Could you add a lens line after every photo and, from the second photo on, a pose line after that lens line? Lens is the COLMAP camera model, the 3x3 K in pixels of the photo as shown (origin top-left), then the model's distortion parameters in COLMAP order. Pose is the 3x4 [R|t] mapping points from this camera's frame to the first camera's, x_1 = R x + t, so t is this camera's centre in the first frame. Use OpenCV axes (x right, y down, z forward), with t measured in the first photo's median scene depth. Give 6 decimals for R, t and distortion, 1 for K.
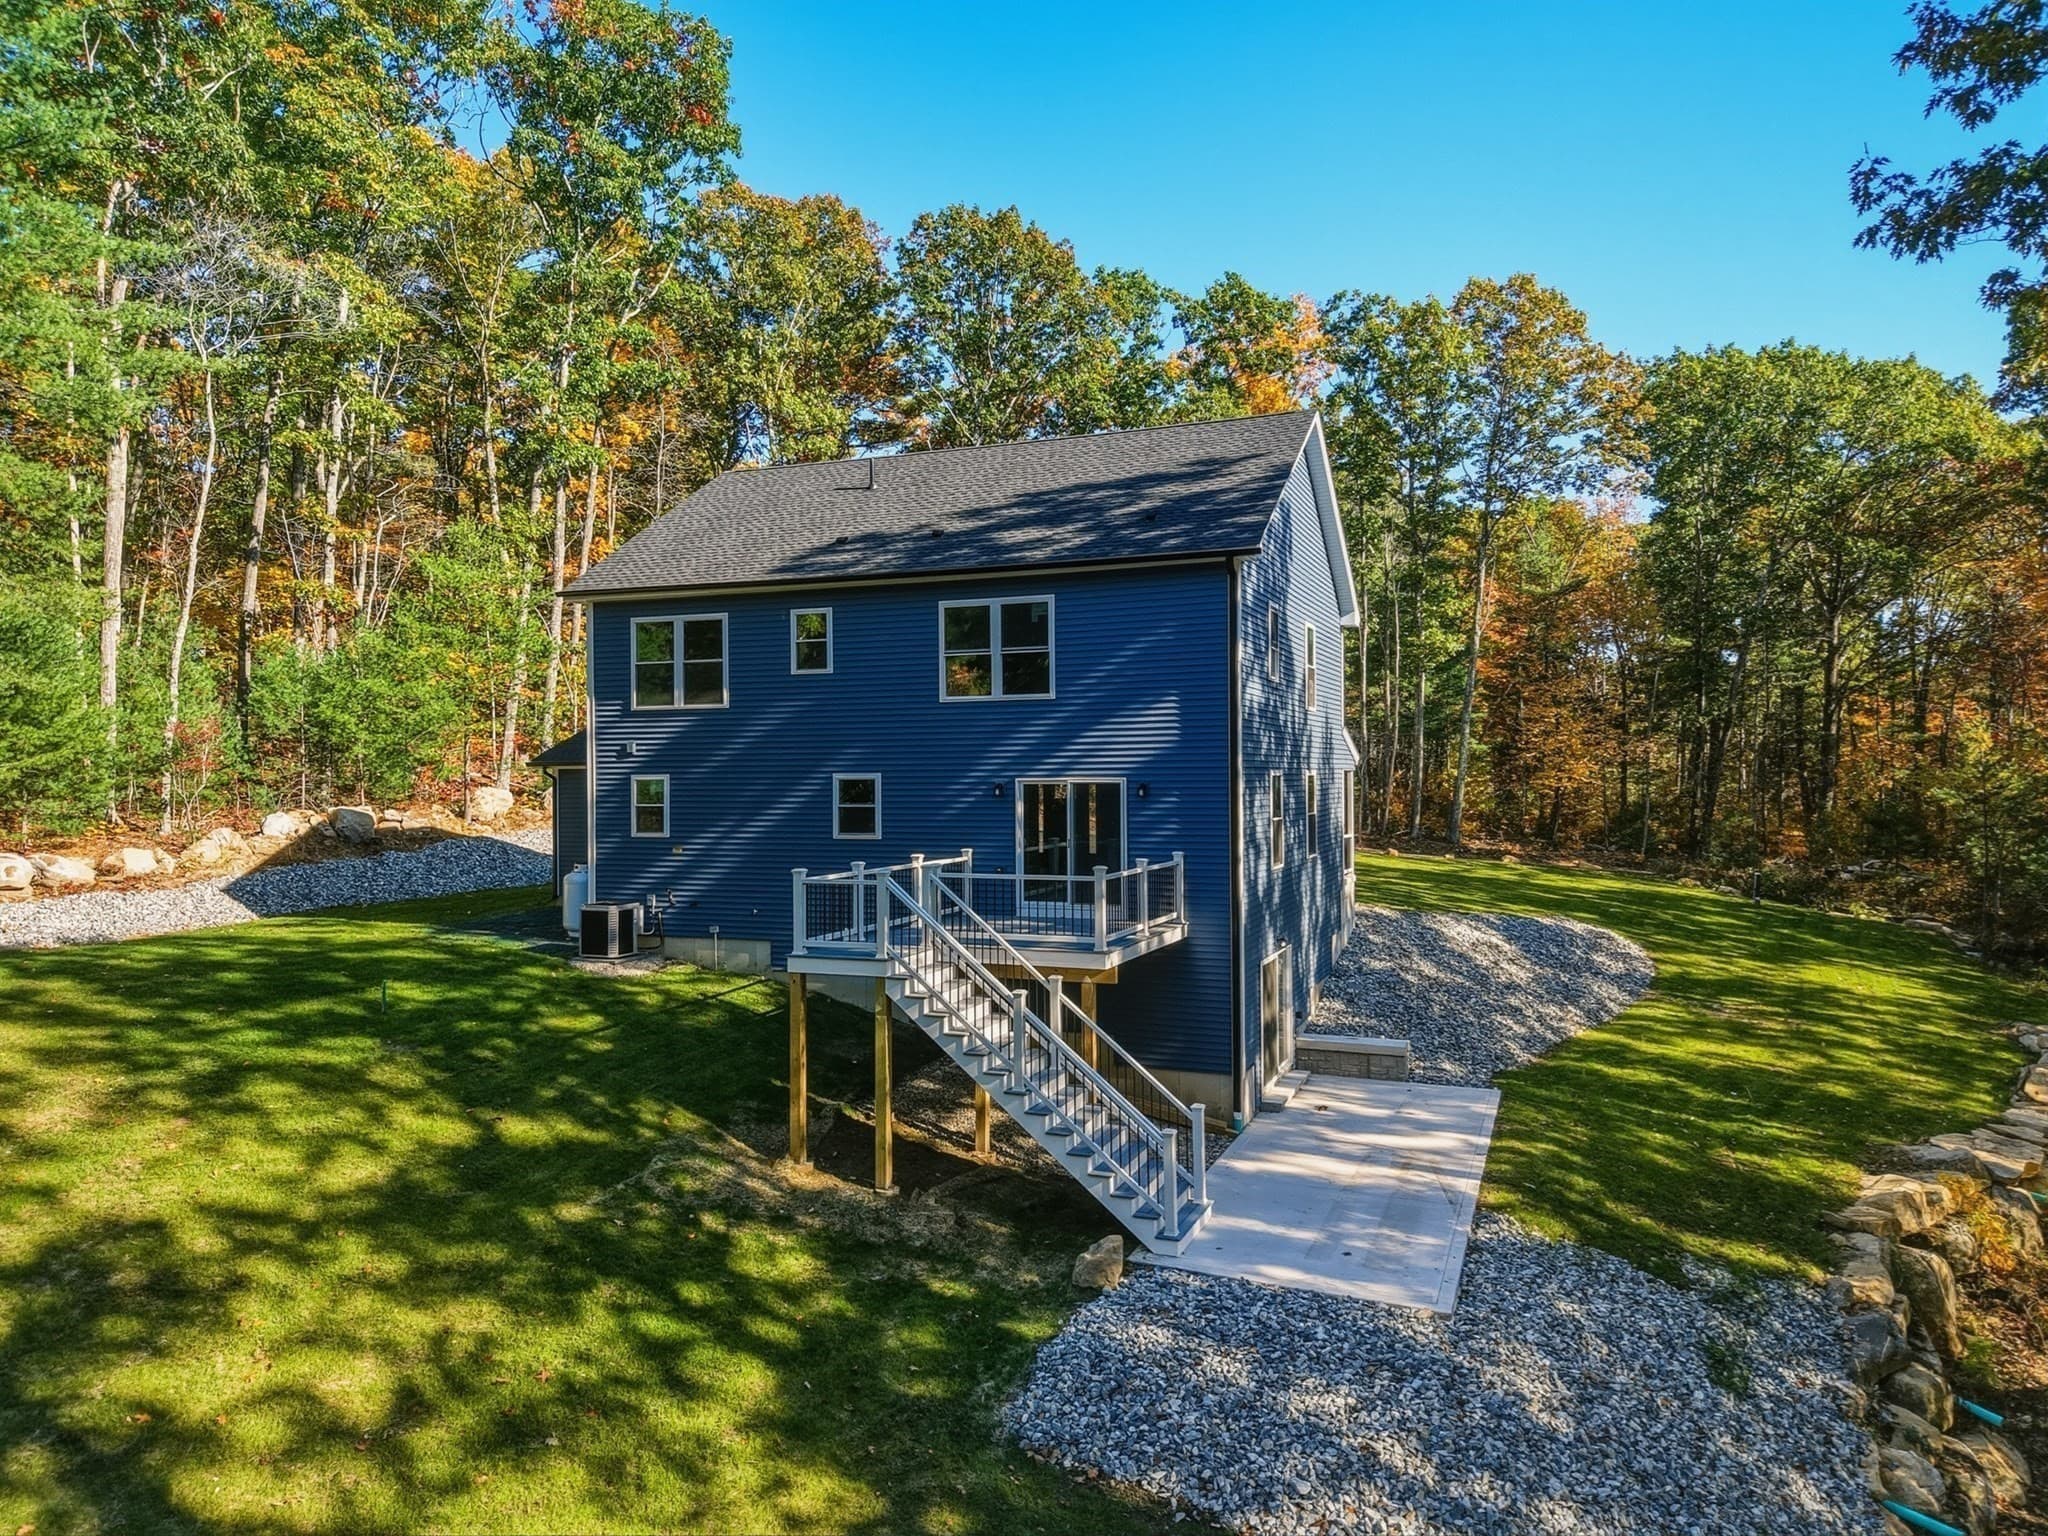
lens RADIAL K [[1435.6, 0, 1024.0], [0, 1435.6, 768.0], [0, 0, 1]] dist [0.014243, -0.000608]
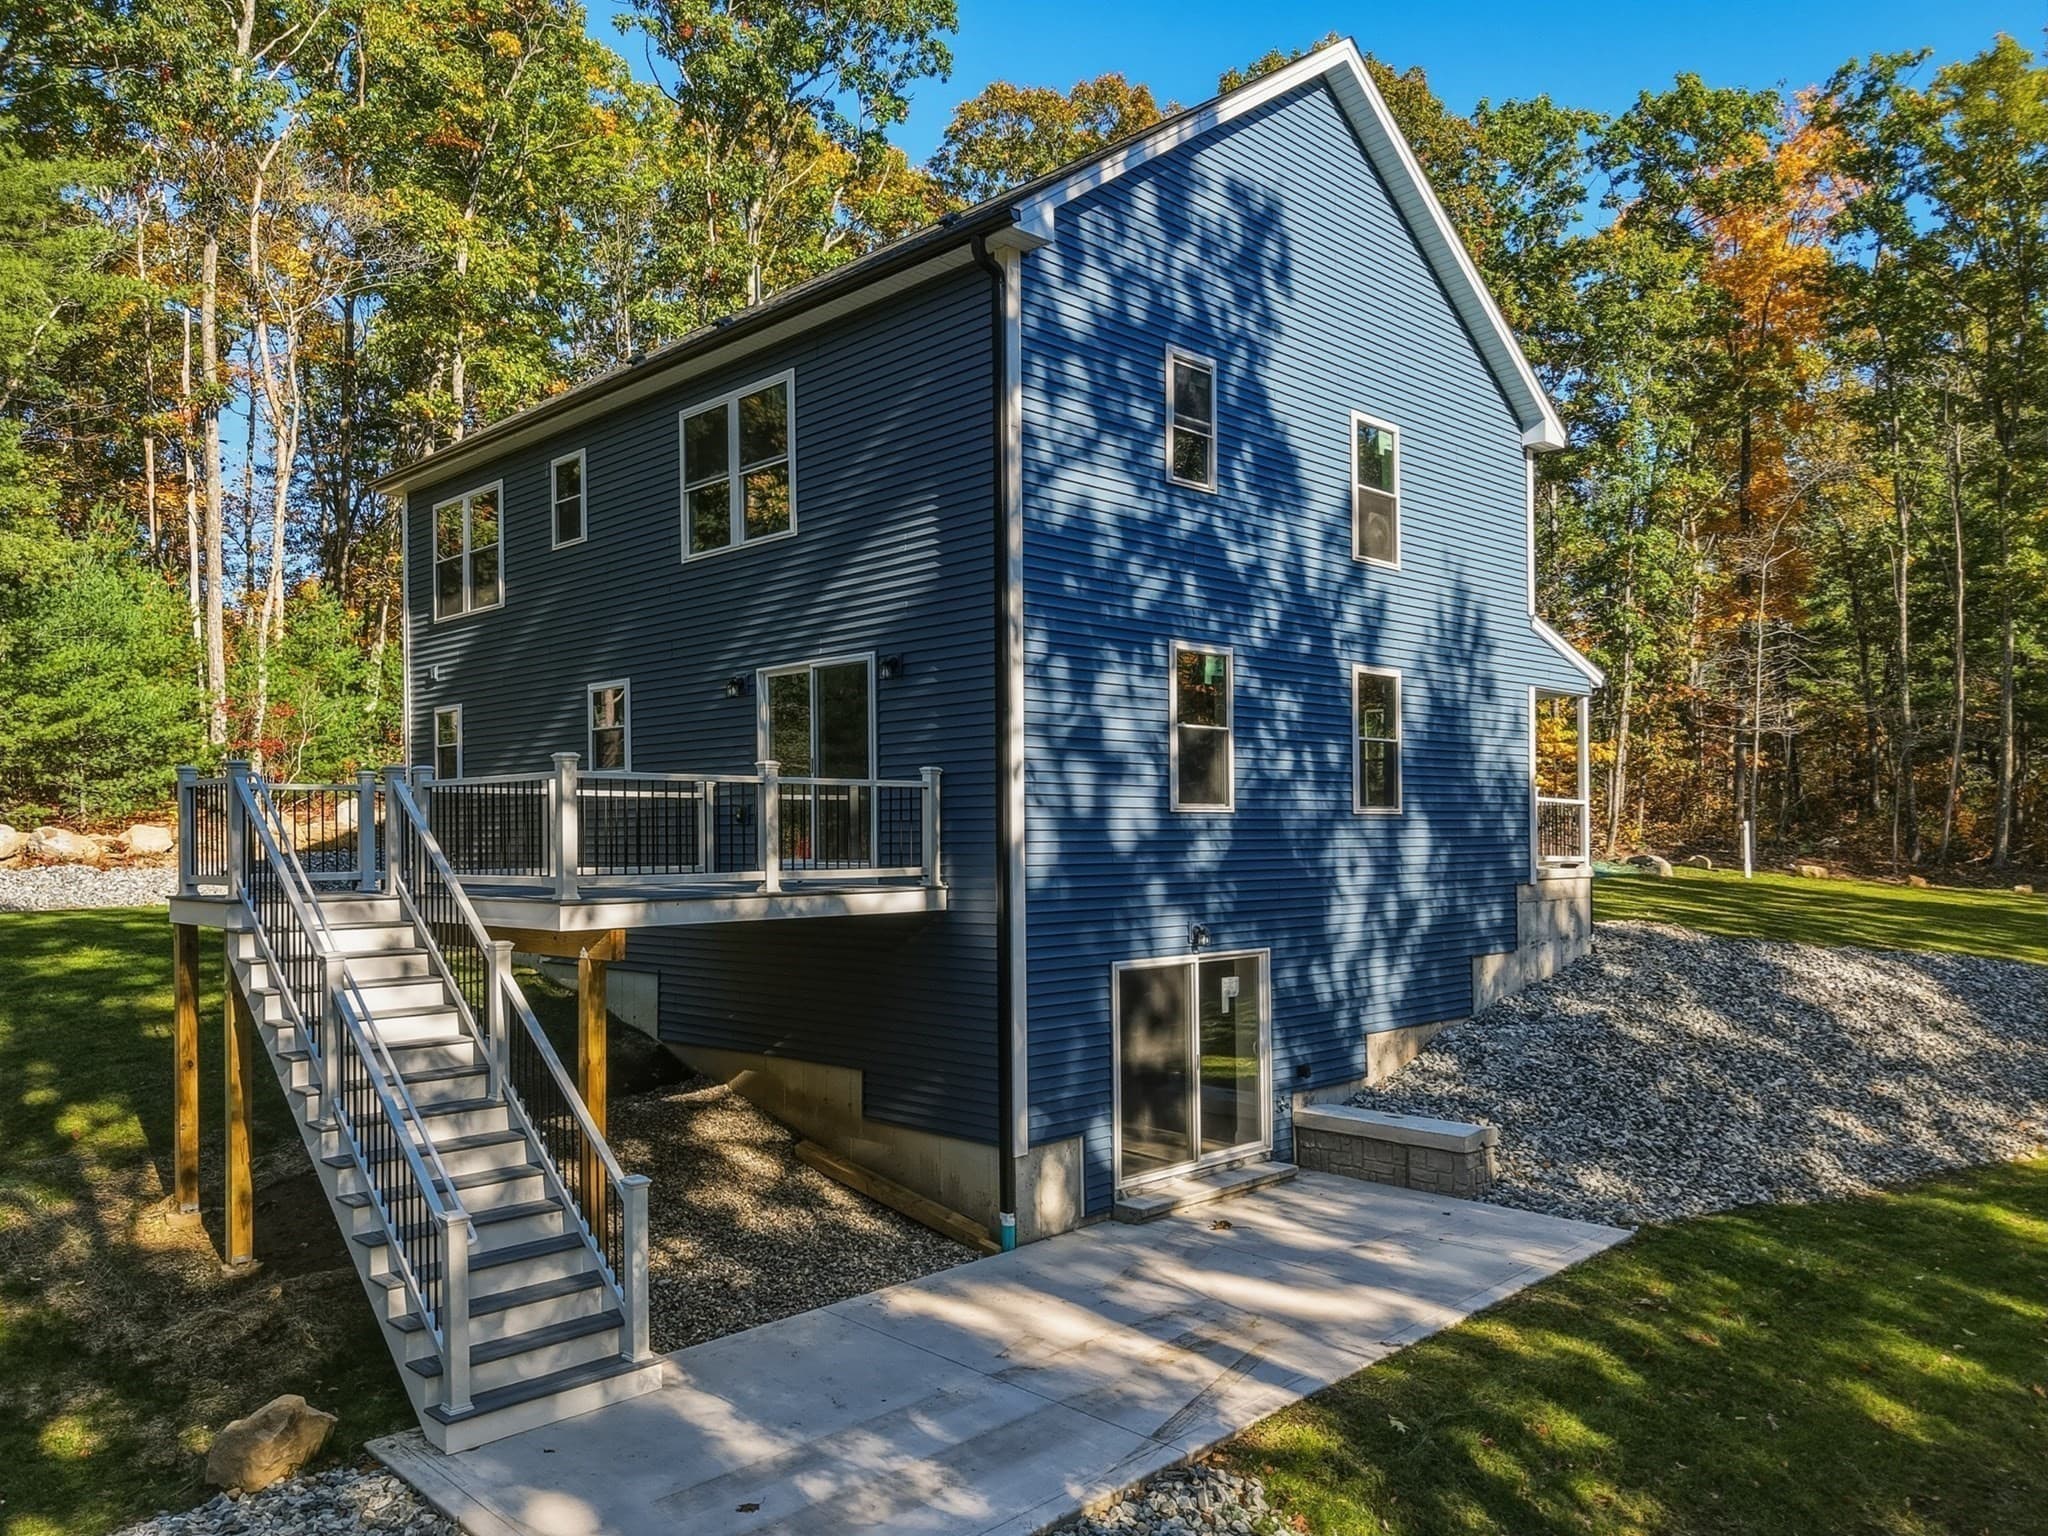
lens RADIAL K [[1479.0, 0, 1024.3], [0, 1479.0, 877.3], [0, 0, 1]] dist [0.000437, -0.007211]
pose [[0.903661, 0.003969, -0.428230, 0.385483], [0.005168, 0.999783, 0.020173, 0.088304], [0.428217, -0.020443, 0.903445, 0.444289]]
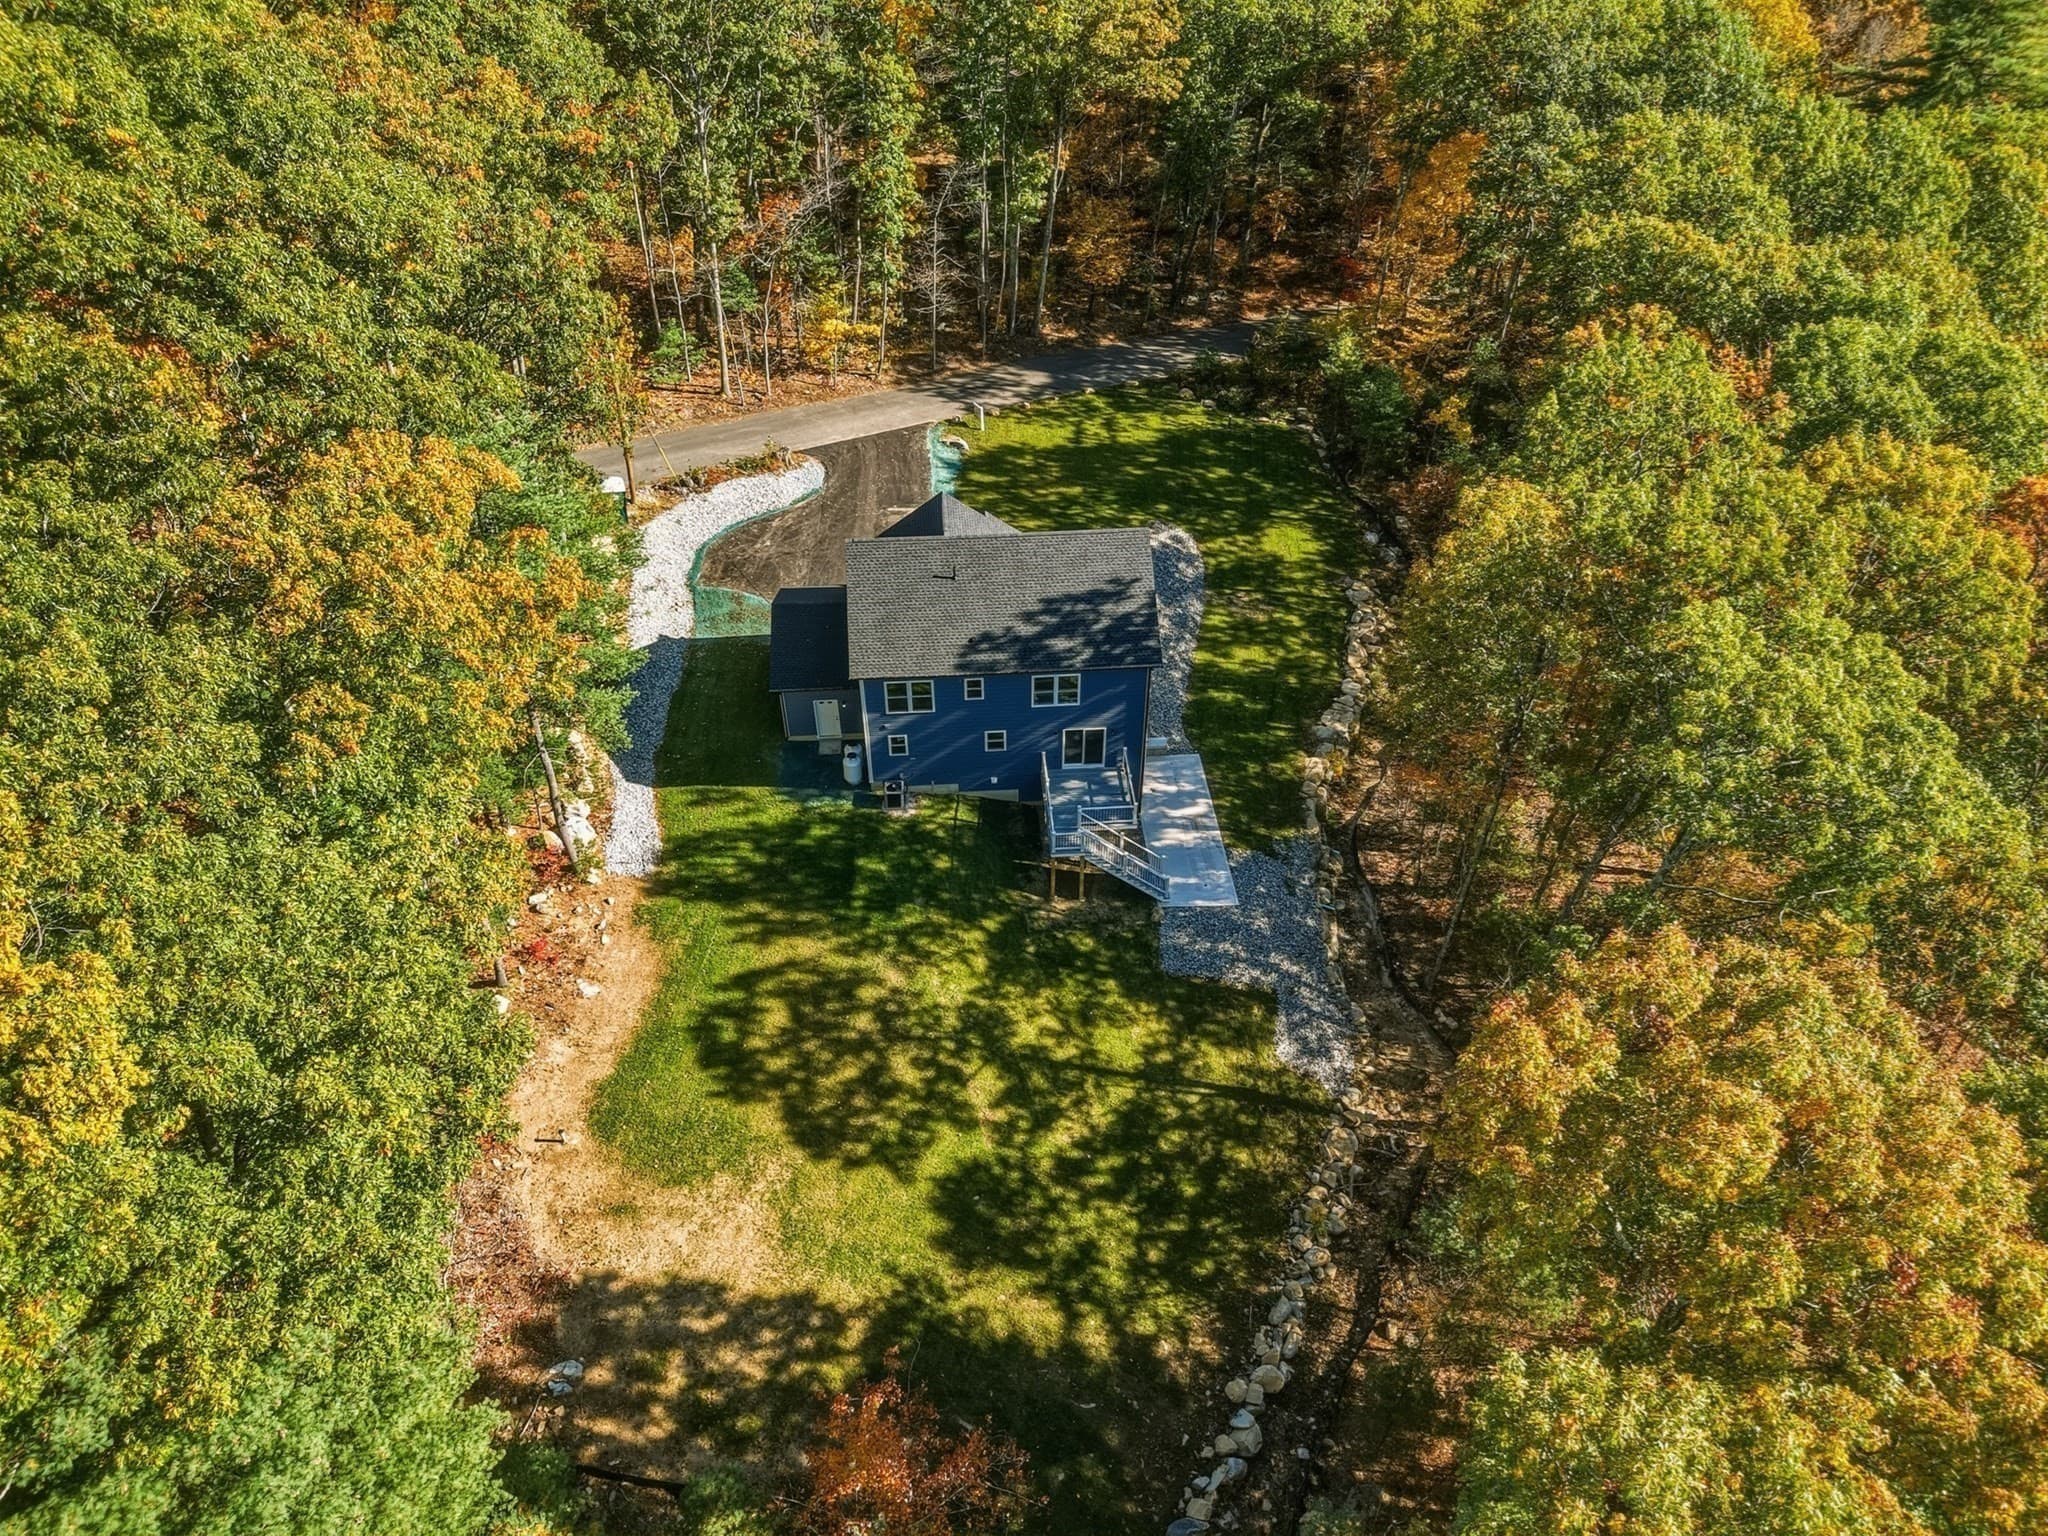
lens RADIAL K [[1435.6, 0, 1024.0], [0, 1435.6, 768.0], [0, 0, 1]] dist [0.014243, -0.000608]
pose [[0.899560, -0.285544, 0.330539, -0.974970], [0.003740, 0.761741, 0.647870, -1.668119], [-0.436781, -0.581562, 0.686300, -0.847305]]
